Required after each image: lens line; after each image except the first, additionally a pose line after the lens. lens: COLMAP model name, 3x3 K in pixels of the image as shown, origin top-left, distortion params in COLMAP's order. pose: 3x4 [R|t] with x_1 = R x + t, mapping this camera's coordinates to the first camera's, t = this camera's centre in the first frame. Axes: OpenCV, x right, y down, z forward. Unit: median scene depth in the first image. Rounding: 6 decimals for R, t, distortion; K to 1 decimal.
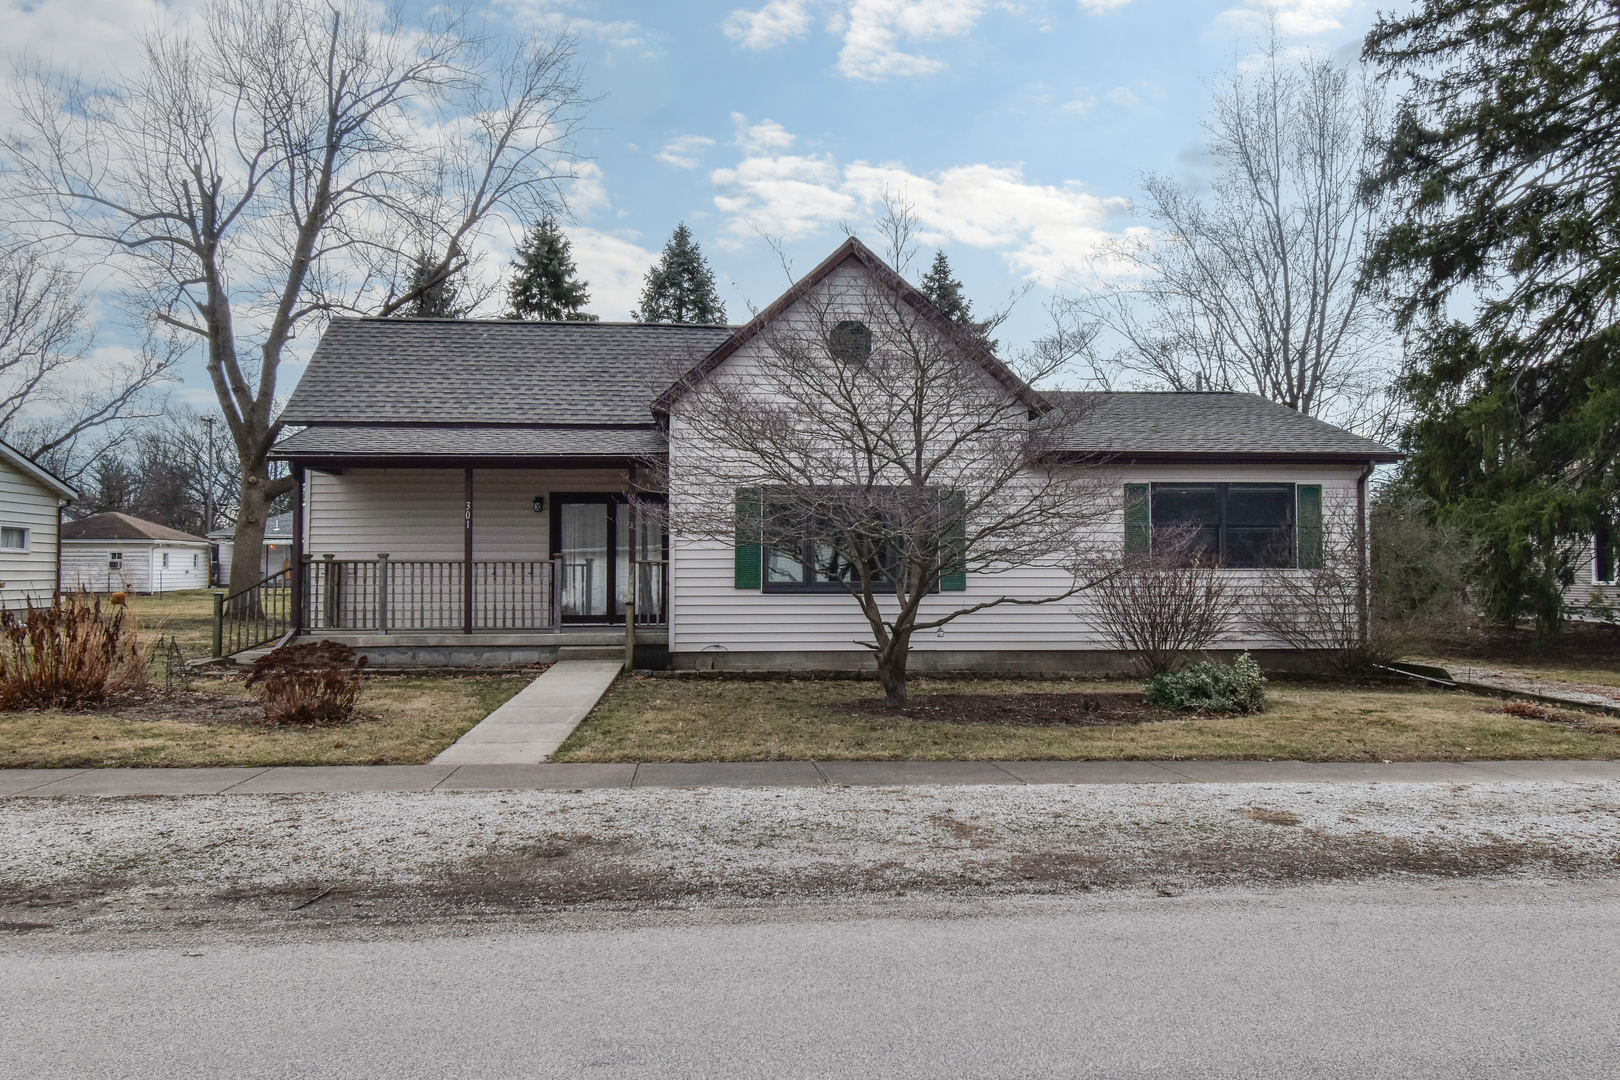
lens RADIAL K [[870.3, 0, 809.2], [0, 870.3, 528.2], [0, 0, 1]] dist [0.015825, -0.000333]
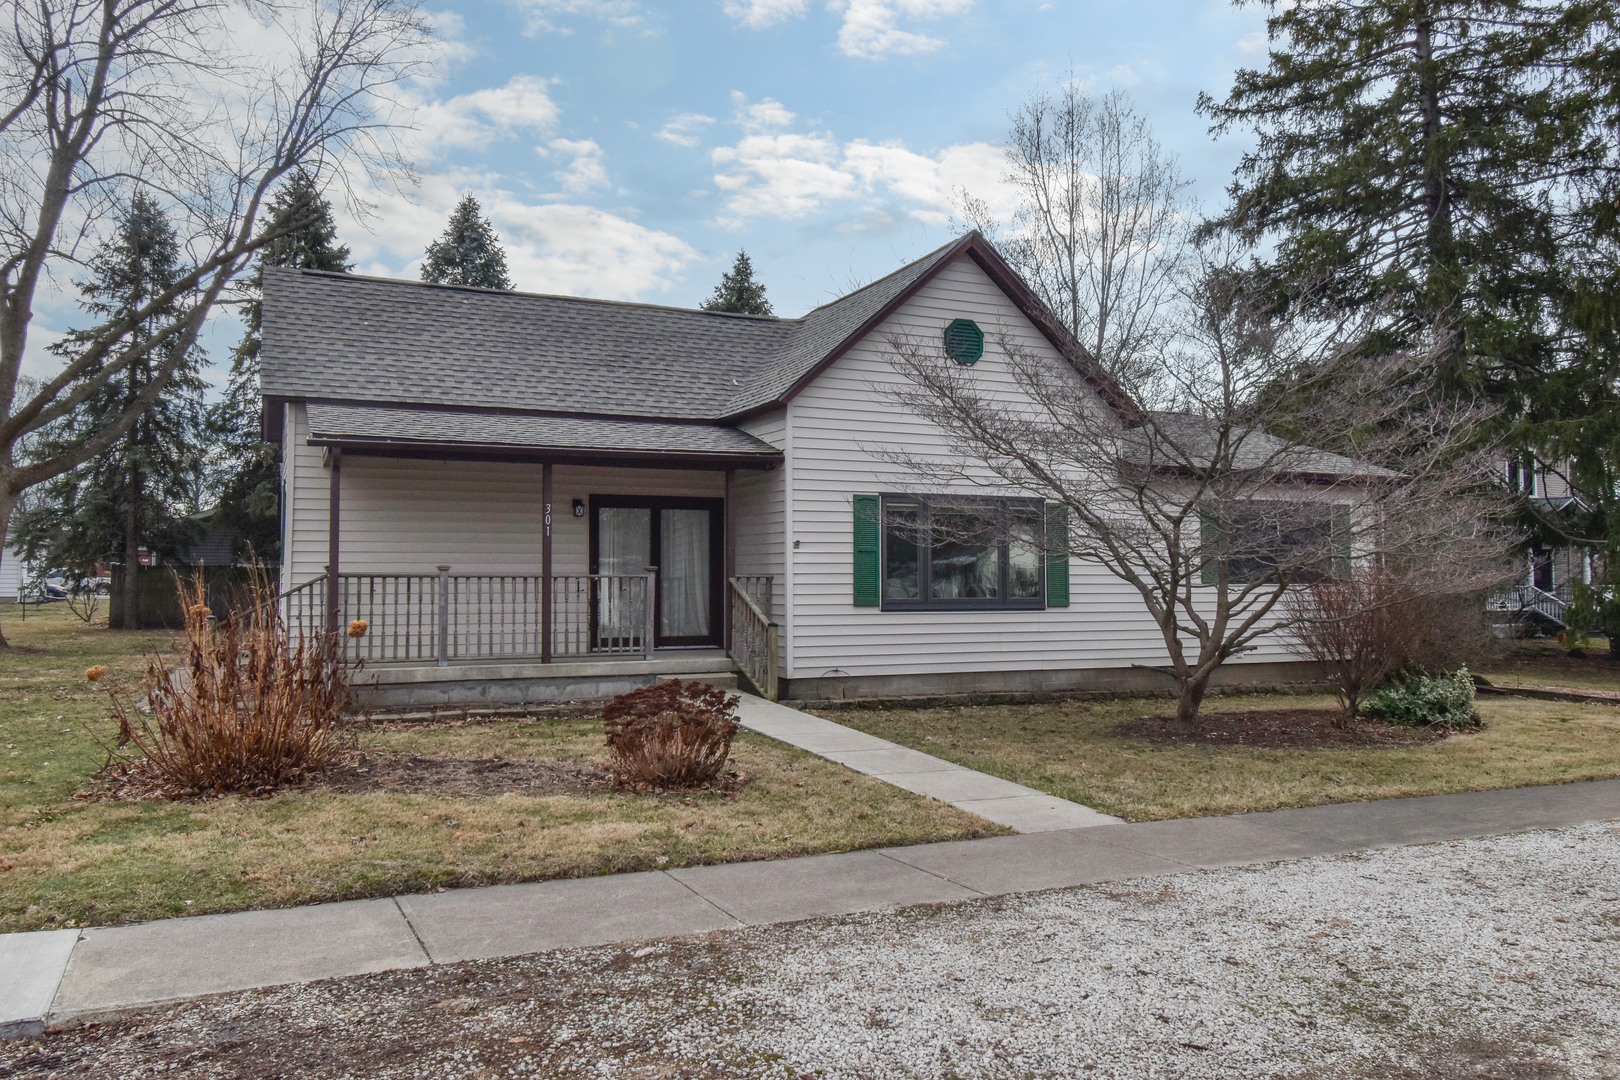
lens RADIAL K [[926.3, 0, 810.0], [0, 926.3, 540.0], [0, 0, 1]] dist [0.001926, 0.000915]
pose [[0.968955, 0.014162, 0.246831, -0.365436], [-0.013420, 0.999899, -0.004687, 0.005609], [-0.246873, 0.001229, 0.969047, 0.080706]]
